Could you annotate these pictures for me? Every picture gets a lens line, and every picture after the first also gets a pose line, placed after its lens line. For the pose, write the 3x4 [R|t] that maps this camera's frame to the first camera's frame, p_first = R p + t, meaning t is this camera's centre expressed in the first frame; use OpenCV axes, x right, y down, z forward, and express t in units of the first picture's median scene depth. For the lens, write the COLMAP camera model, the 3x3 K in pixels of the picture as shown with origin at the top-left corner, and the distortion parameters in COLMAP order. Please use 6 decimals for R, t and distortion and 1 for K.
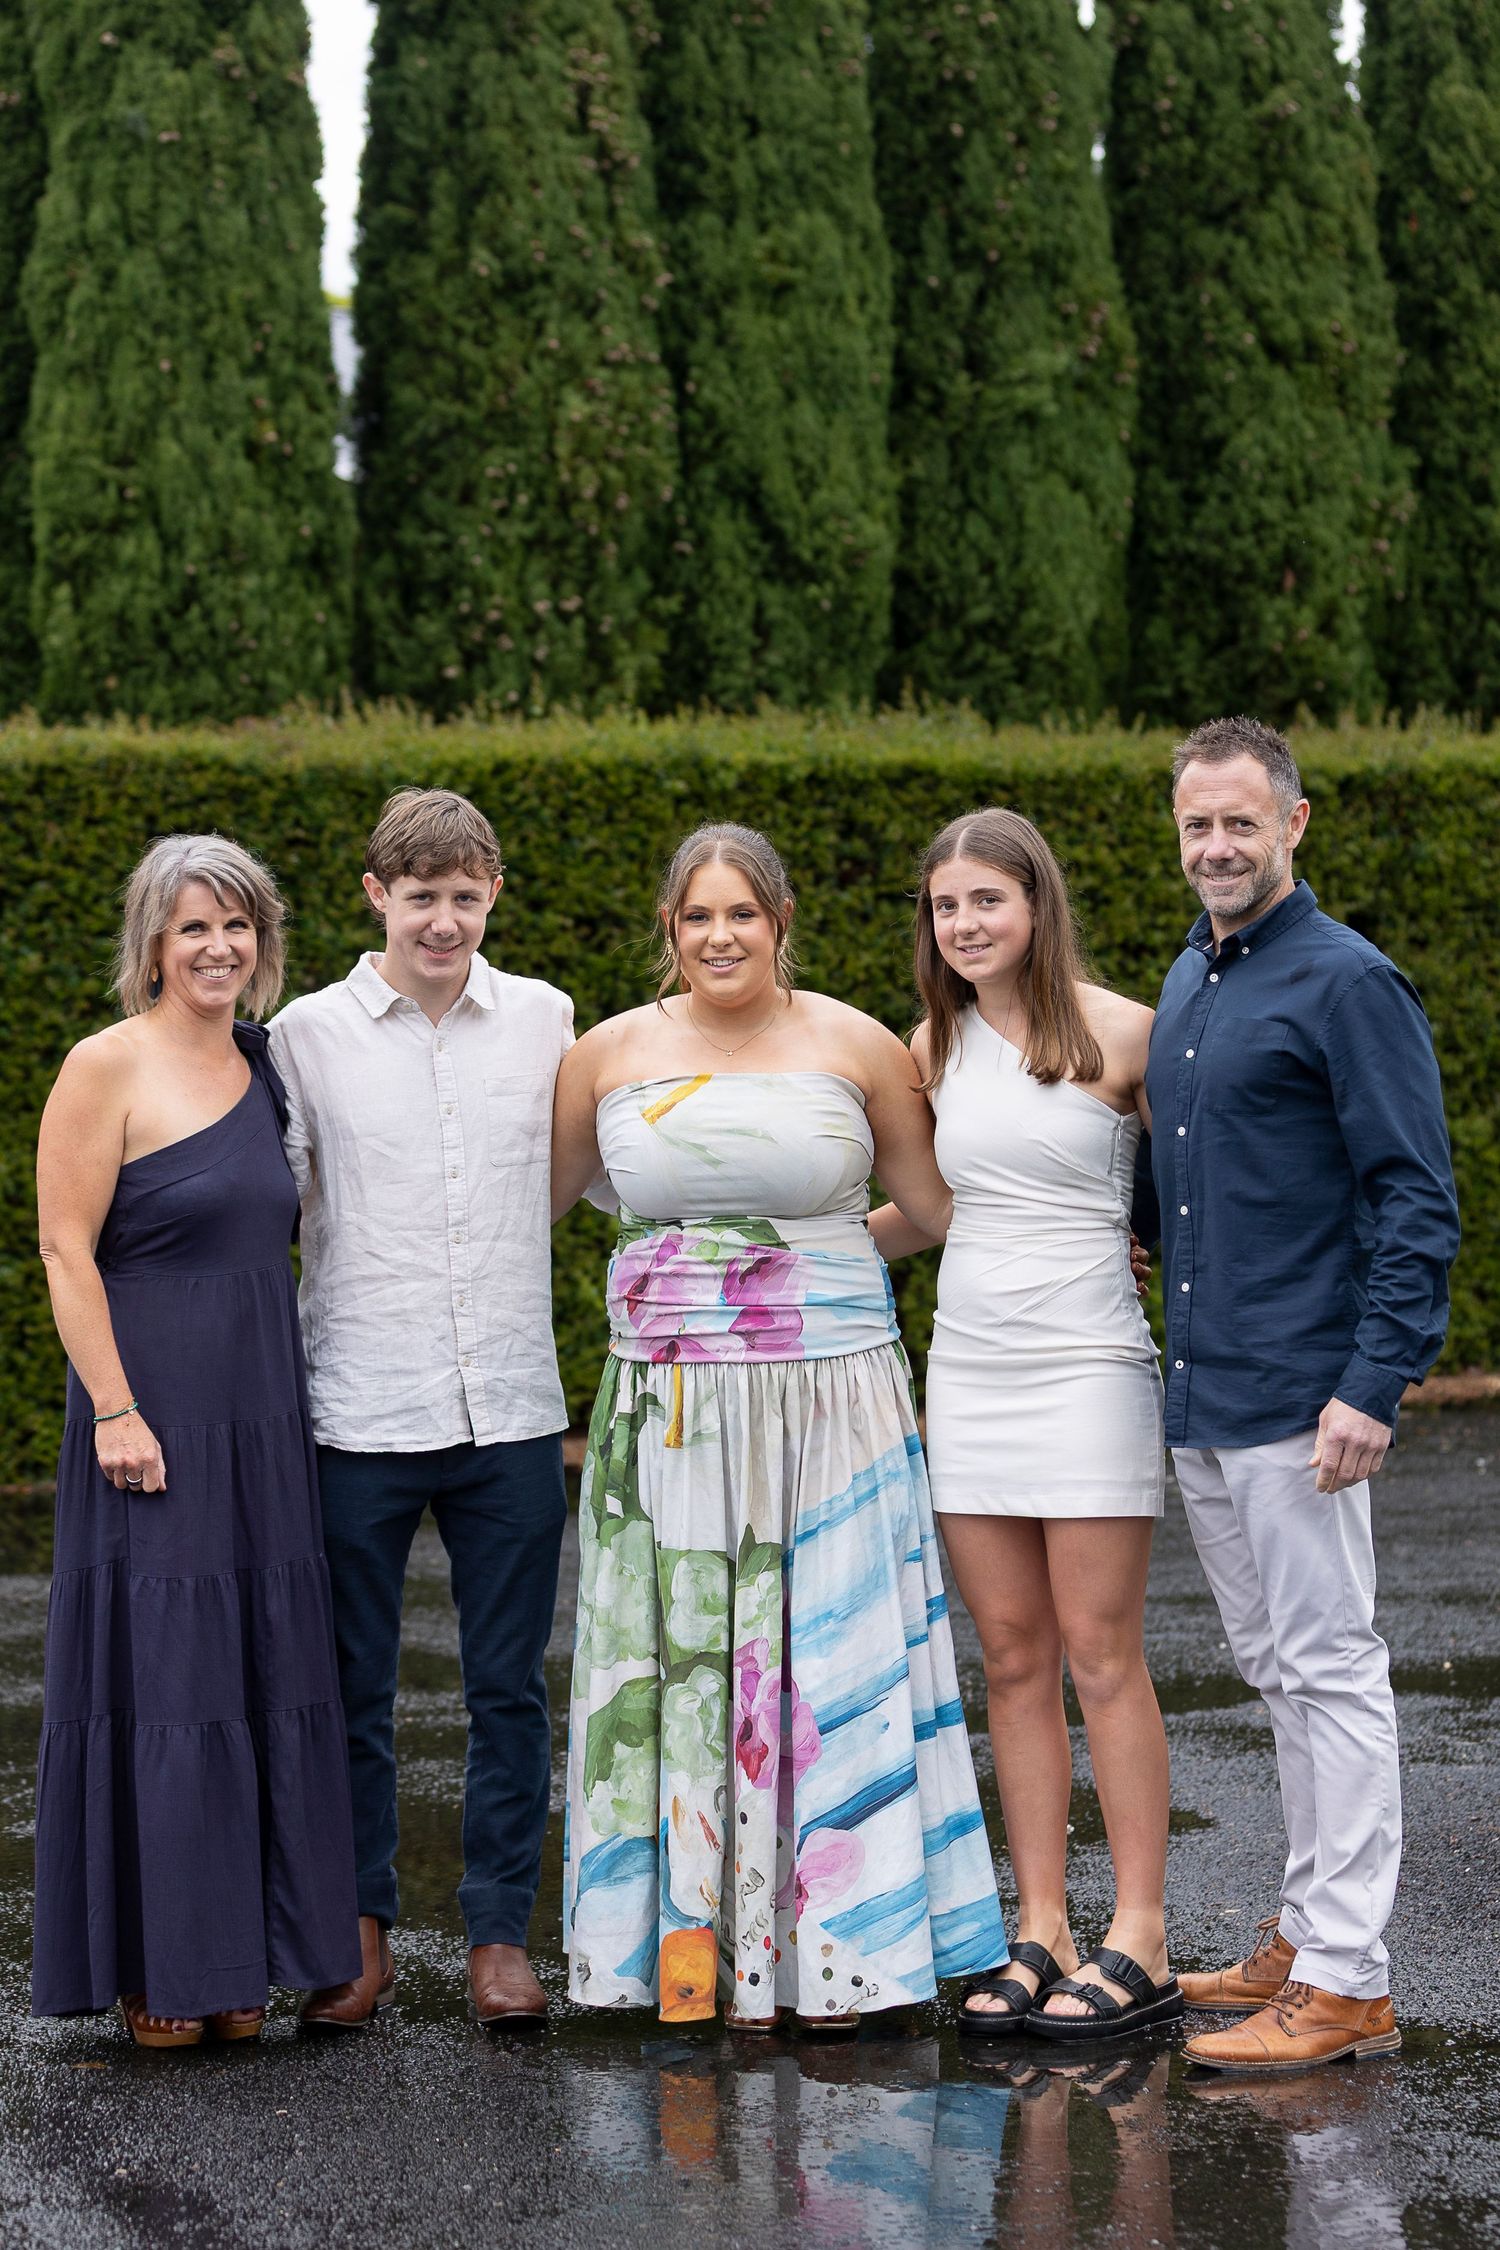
lens RADIAL K [[5389.2, 0, 750.7], [0, 5389.2, 951.2], [0, 0, 1]] dist [-0.011618, 0.016459]
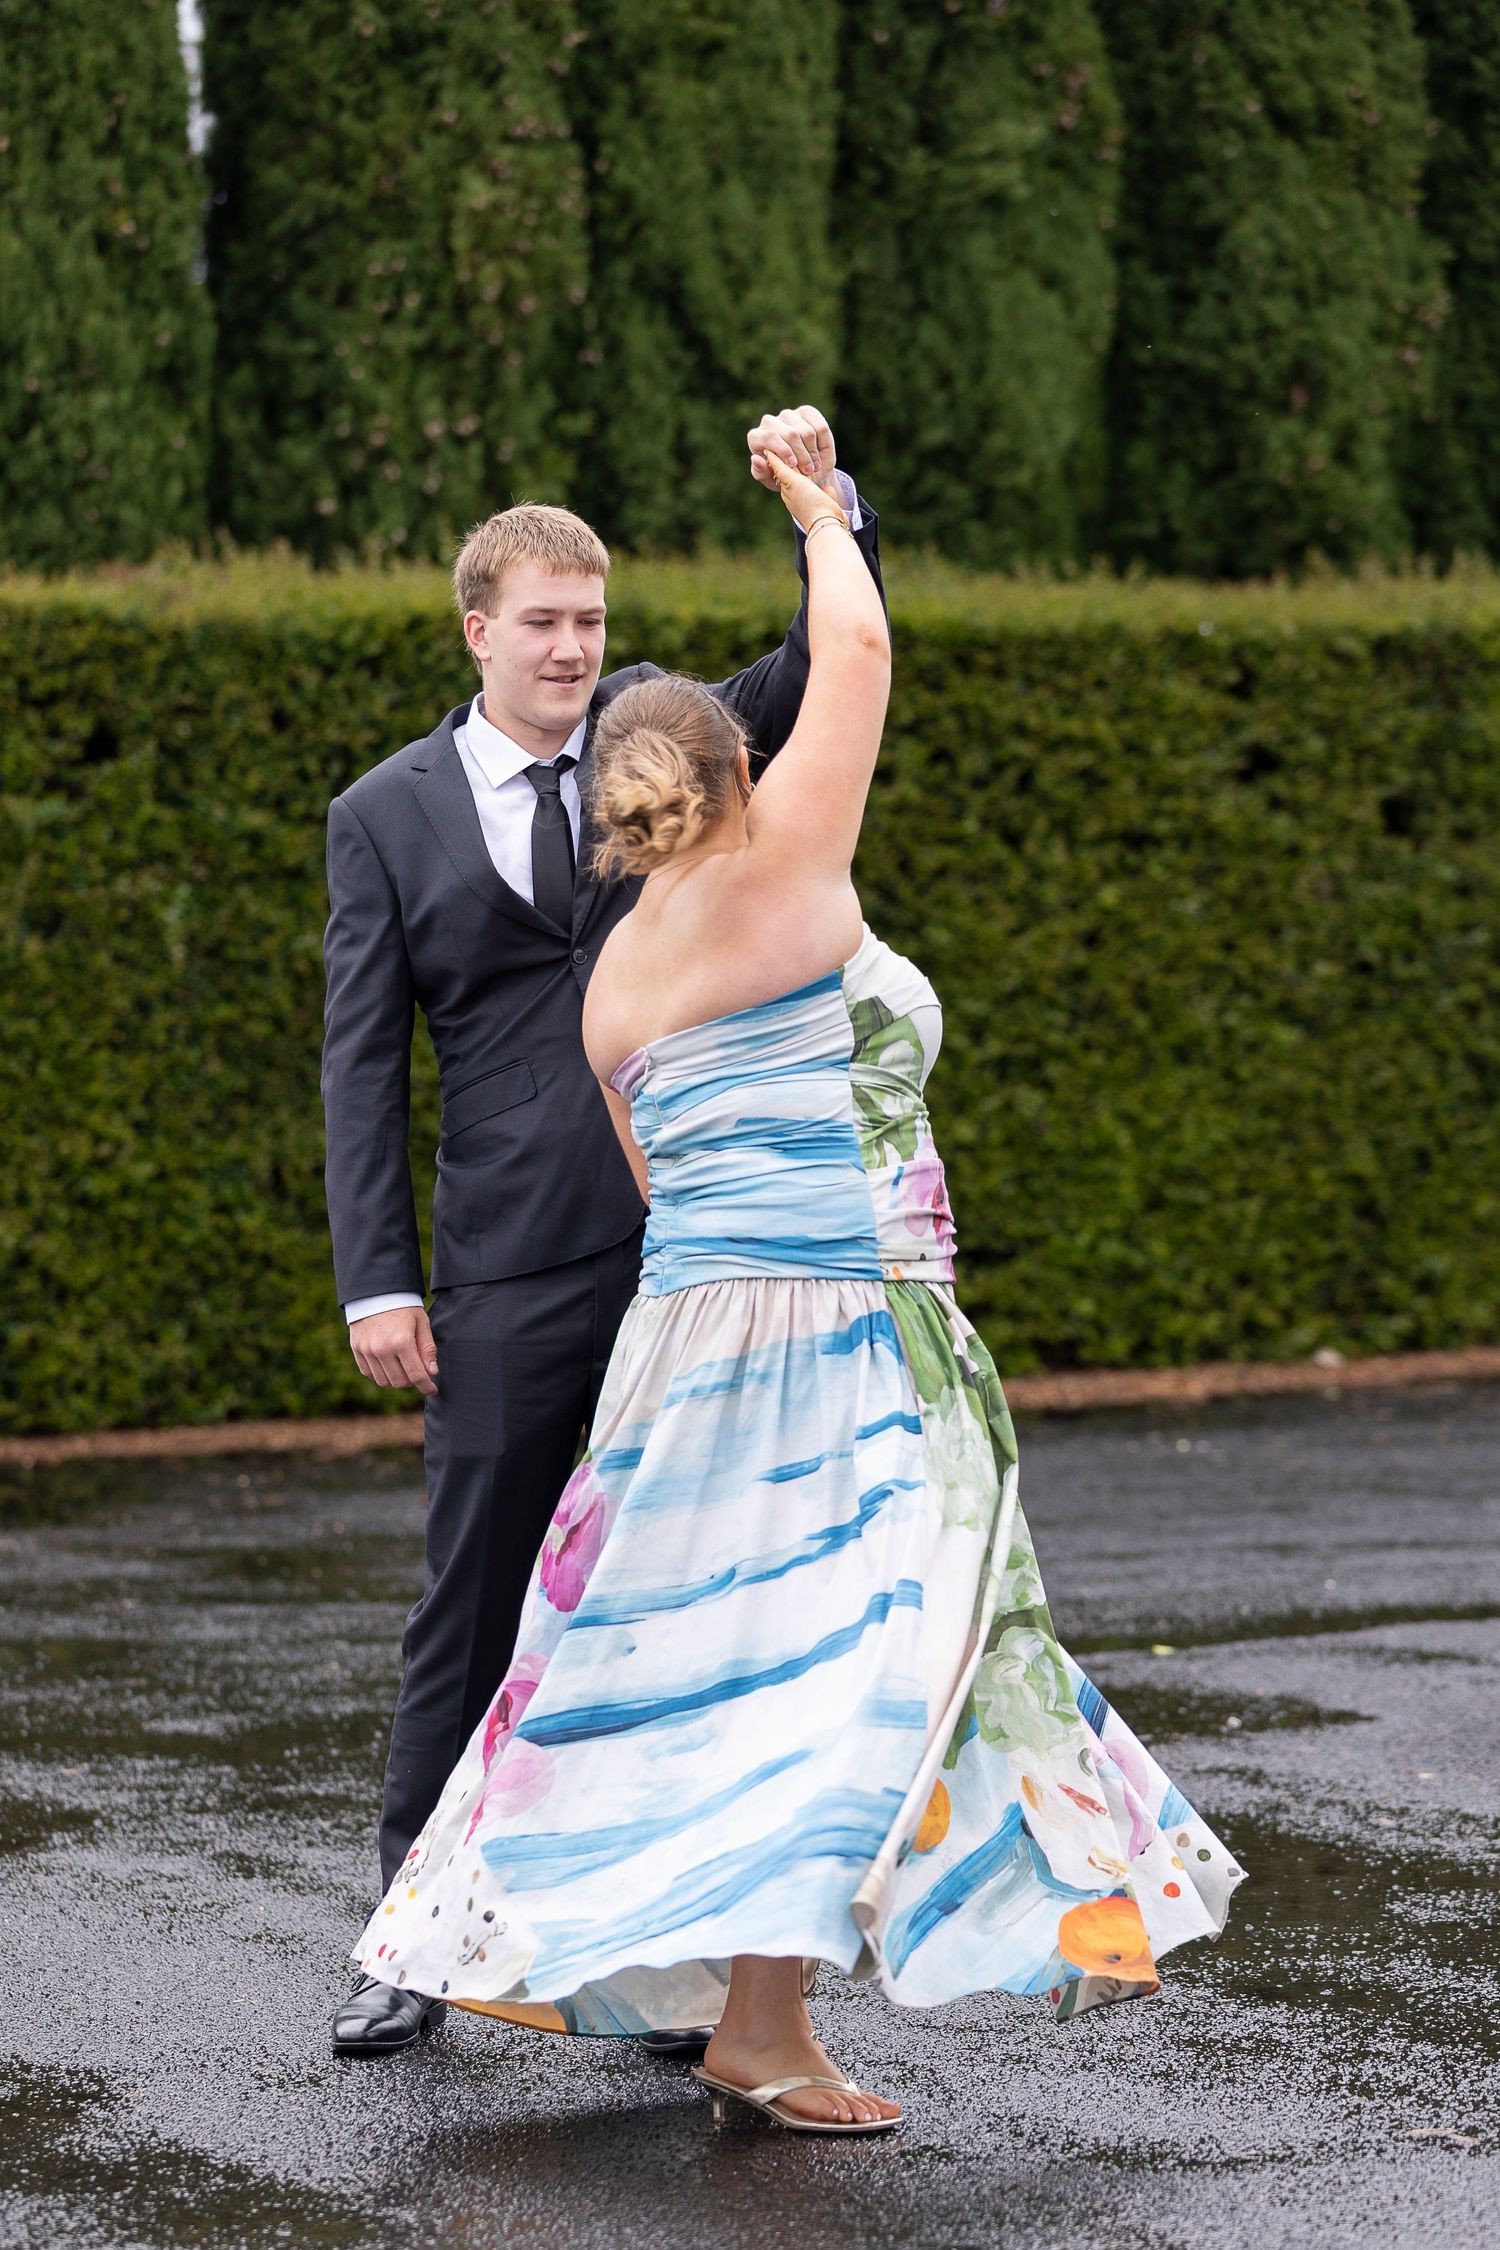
lens RADIAL K [[7287.6, 0, 750.0], [0, 7287.6, 1125.0], [0, 0, 1]] dist [-0.125013, 0.447859]
pose [[0.999073, 0.003046, 0.042951, -0.037630], [-0.004686, 0.999262, 0.038129, 0.001083], [-0.042803, -0.038294, 0.998349, -0.140239]]
